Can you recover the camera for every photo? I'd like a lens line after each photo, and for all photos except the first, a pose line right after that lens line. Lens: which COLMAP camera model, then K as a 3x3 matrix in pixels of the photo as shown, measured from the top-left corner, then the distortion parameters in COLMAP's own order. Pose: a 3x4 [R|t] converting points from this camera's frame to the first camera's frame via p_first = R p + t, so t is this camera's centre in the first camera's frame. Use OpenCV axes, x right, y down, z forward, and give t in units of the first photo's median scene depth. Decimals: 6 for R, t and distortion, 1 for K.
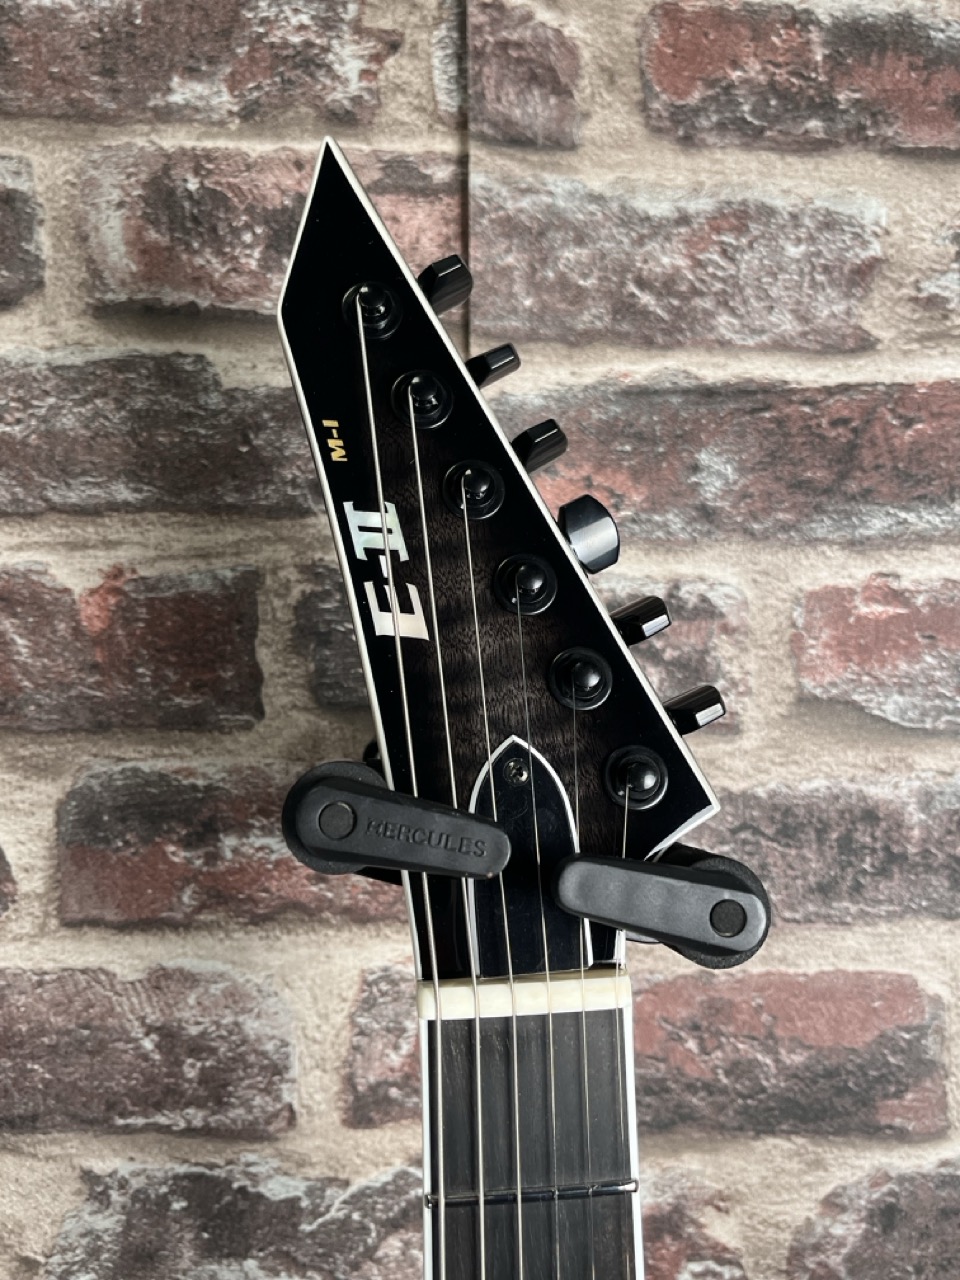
lens RADIAL K [[1137.1, 0, 493.4], [0, 1137.1, 644.3], [0, 0, 1]] dist [0.029357, -0.033752]
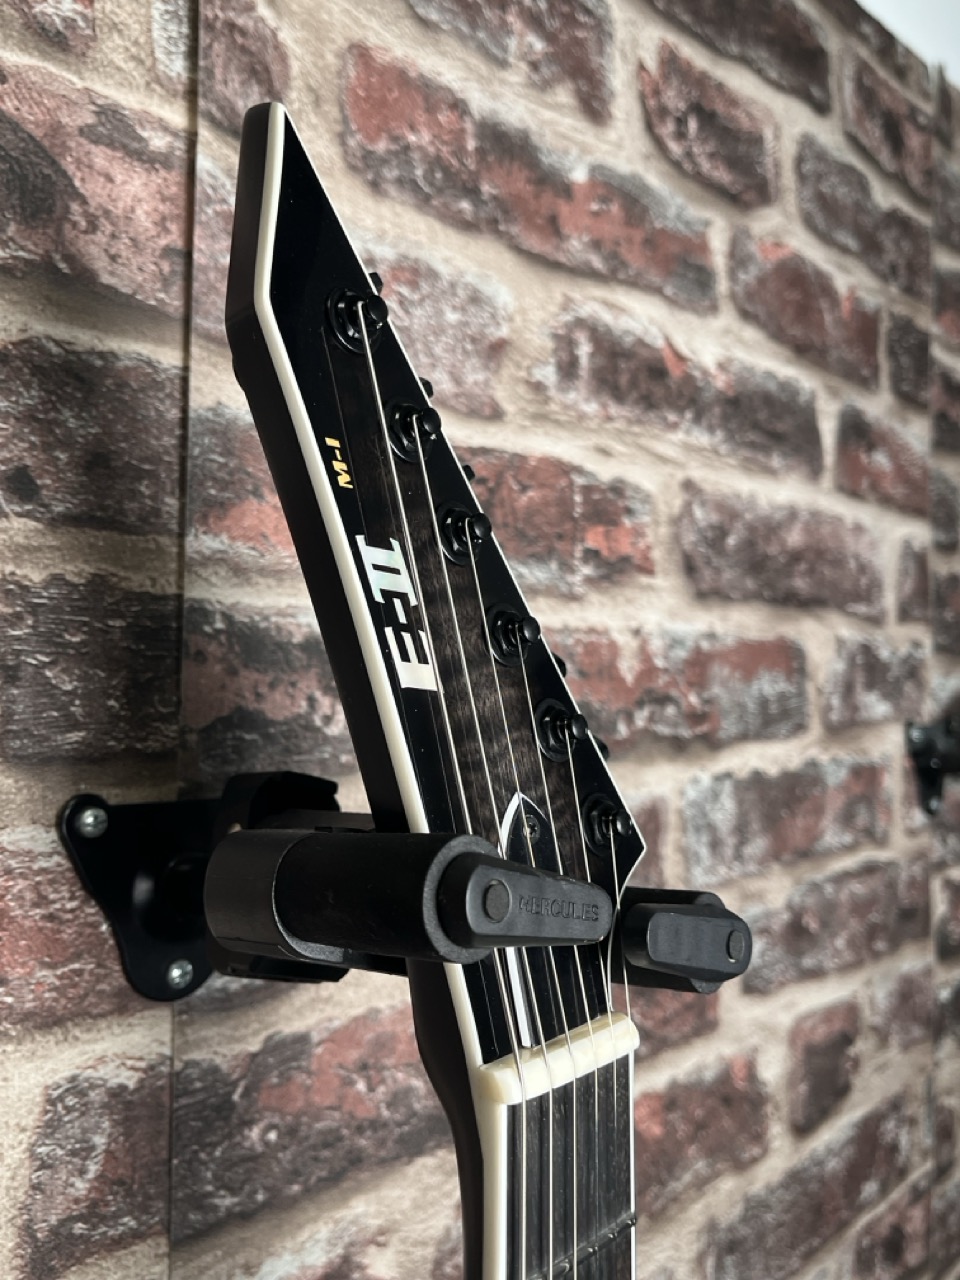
lens RADIAL K [[1137.1, 0, 464.8], [0, 1137.1, 628.0], [0, 0, 1]] dist [0.029357, -0.033752]
pose [[0.746667, 0.036107, 0.664217, -0.441808], [-0.021085, 0.999309, -0.030620, -0.019261], [-0.664864, 0.008858, 0.746912, 0.197320]]
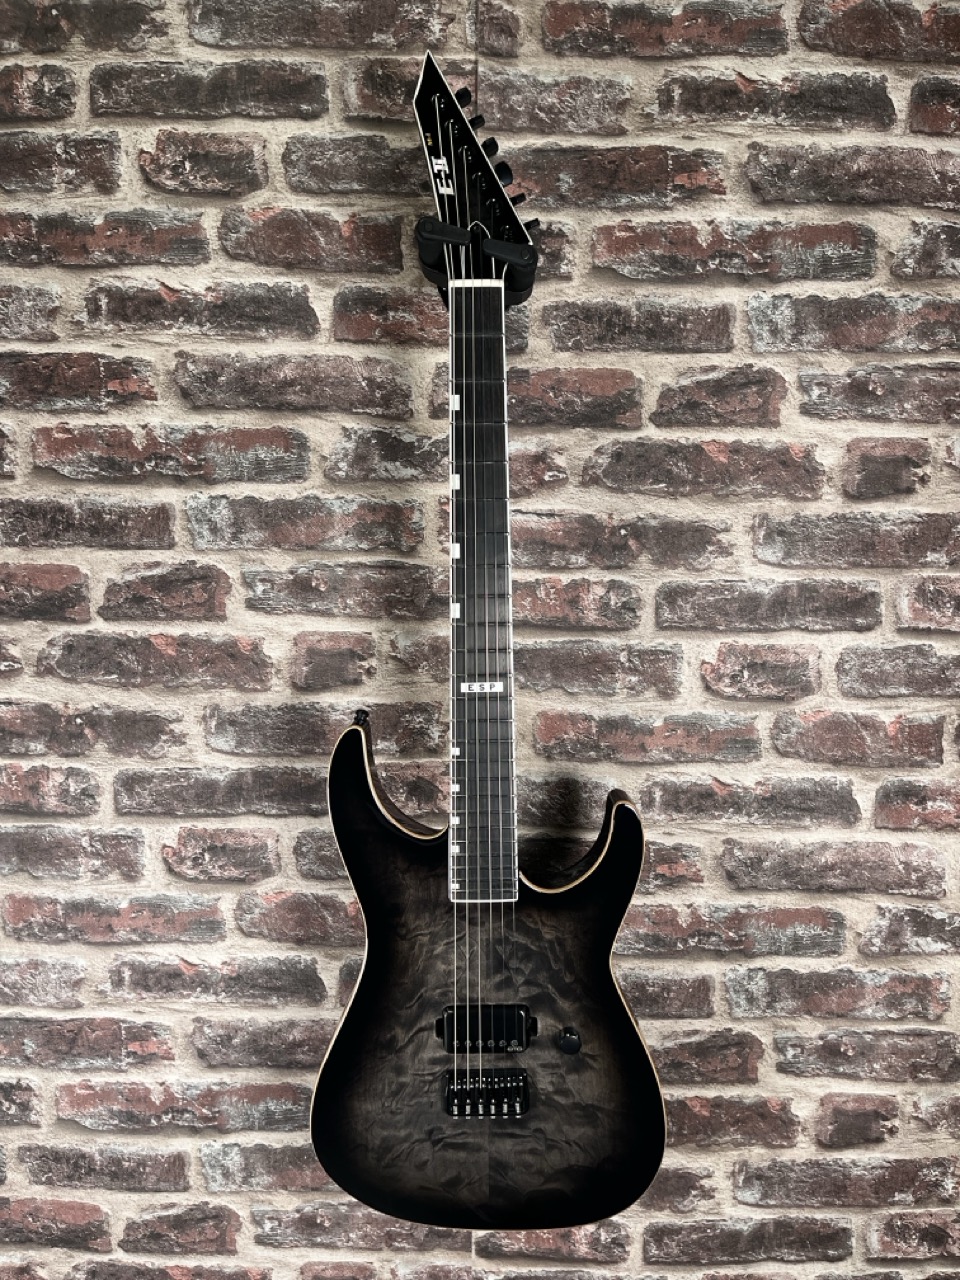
lens RADIAL K [[994.2, 0, 492.8], [0, 994.2, 673.4], [0, 0, 1]] dist [0.042892, -0.072232]
pose [[0.997311, 0.027505, -0.067924, 0.221268], [-0.019284, 0.992725, 0.118850, 0.765831], [0.070699, -0.117221, 0.990586, -1.589016]]
